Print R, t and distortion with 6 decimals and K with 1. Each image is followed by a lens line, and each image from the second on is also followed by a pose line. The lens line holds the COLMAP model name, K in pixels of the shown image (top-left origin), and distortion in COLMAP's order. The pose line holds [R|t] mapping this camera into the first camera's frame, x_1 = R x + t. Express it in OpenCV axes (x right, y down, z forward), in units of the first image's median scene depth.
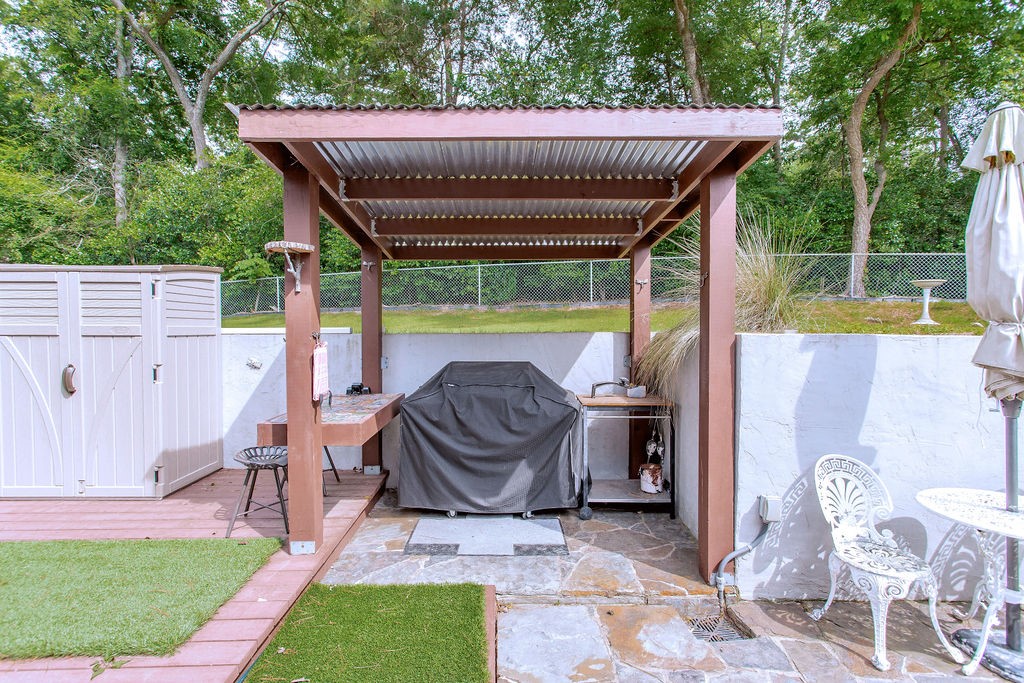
lens RADIAL K [[482.7, 0, 512.2], [0, 482.7, 344.1], [0, 0, 1]] dist [-0.000572, 0.000640]
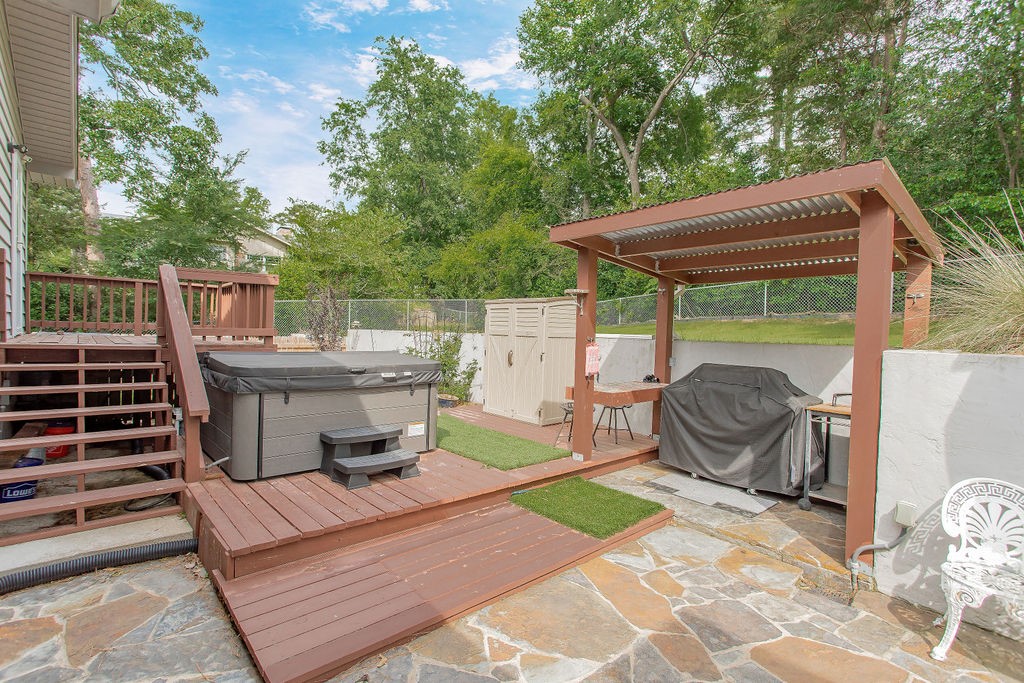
lens RADIAL K [[482.7, 0, 512.2], [0, 482.7, 344.1], [0, 0, 1]] dist [-0.000572, 0.000640]
pose [[0.653701, 0.040953, -0.755644, 0.563112], [-0.049417, 0.998713, 0.011377, -0.005062], [0.755138, 0.029905, 0.654884, -0.283595]]
